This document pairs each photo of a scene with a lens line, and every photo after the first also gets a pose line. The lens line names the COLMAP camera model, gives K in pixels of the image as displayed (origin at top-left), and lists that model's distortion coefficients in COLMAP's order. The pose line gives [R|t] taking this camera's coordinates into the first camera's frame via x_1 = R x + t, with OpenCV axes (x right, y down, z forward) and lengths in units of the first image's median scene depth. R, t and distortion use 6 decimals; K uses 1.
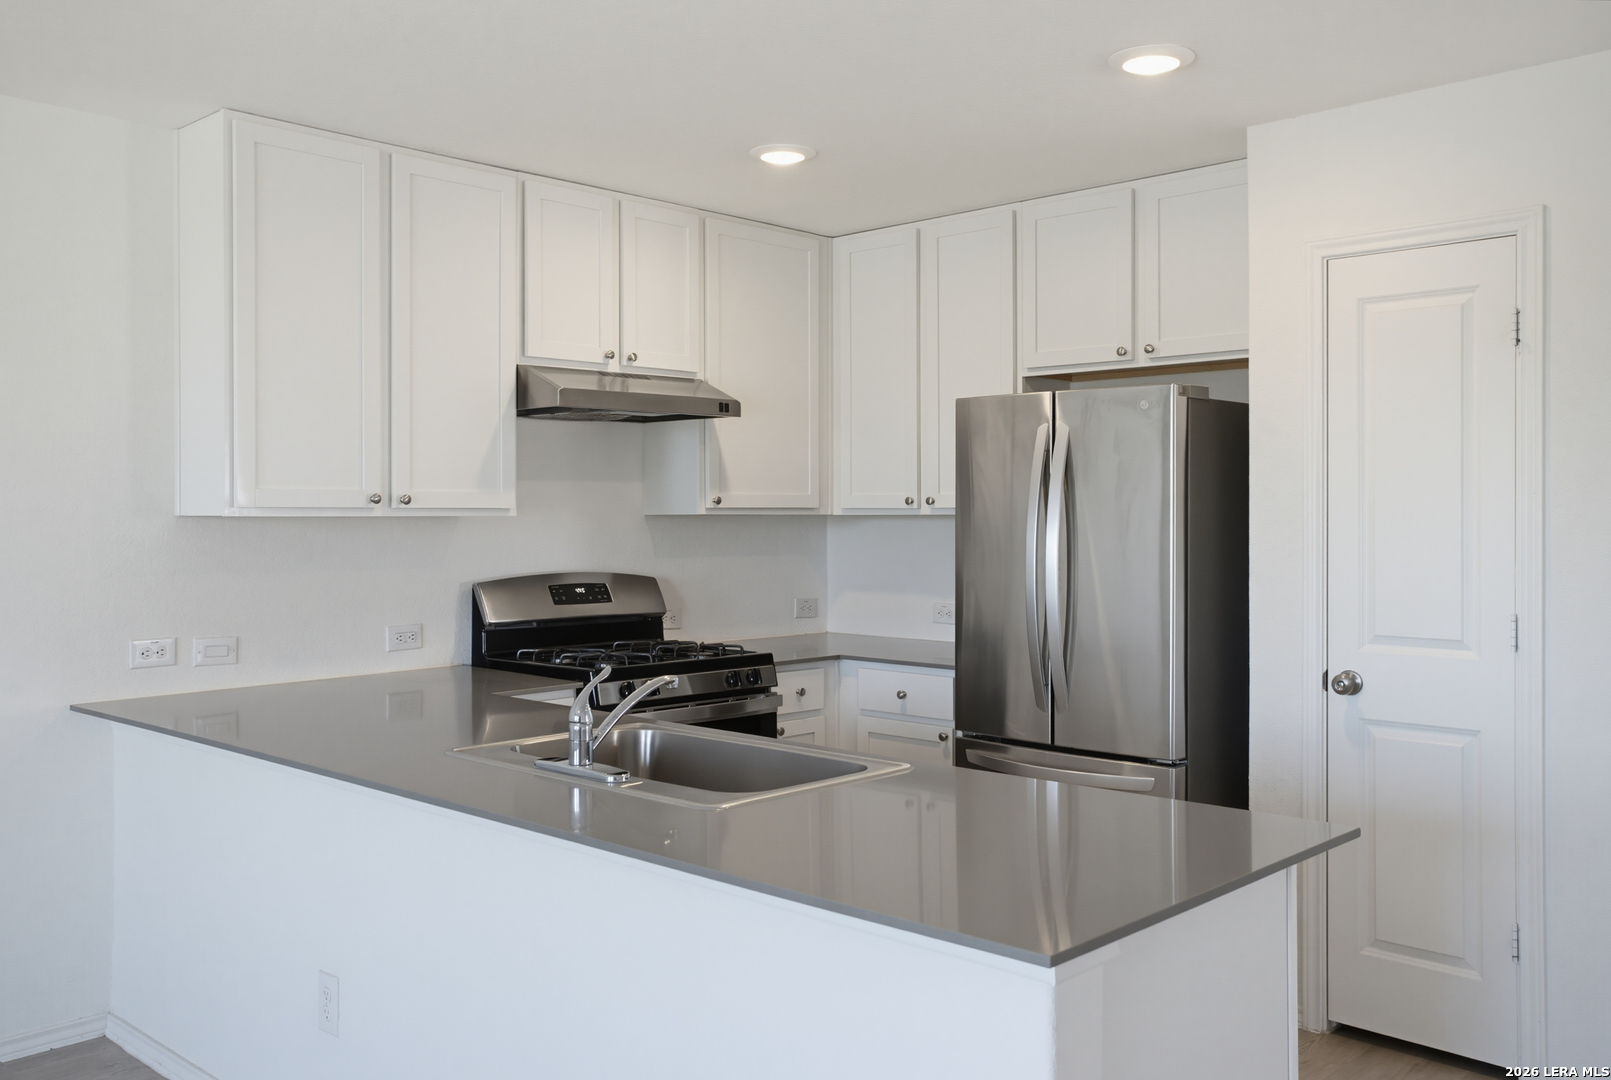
lens RADIAL K [[1380.3, 0, 805.5], [0, 1380.3, 540.0], [0, 0, 1]] dist [-0.008182, 0.000183]
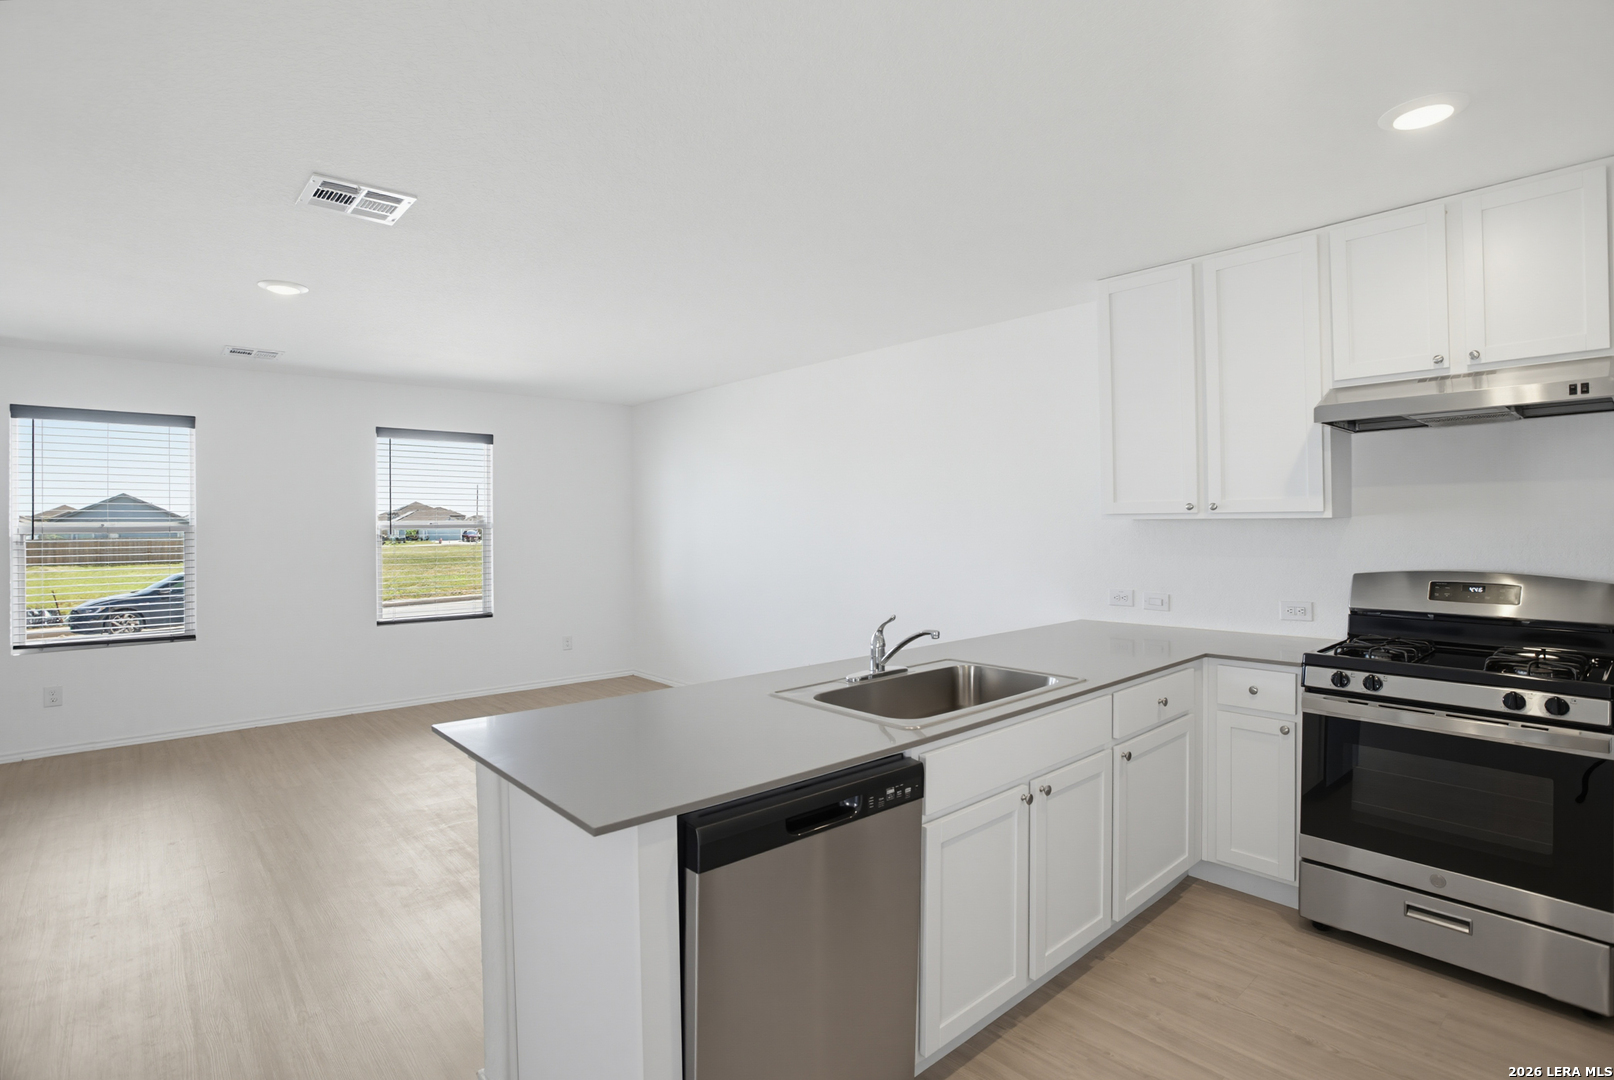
lens RADIAL K [[802.5, 0, 811.3], [0, 802.5, 524.2], [0, 0, 1]] dist [-0.063948, 0.028757]
pose [[-0.067004, 0.004903, -0.997741, 0.487116], [-0.011306, 0.999920, 0.005673, -0.010369], [0.997689, 0.011660, -0.066943, 0.602657]]
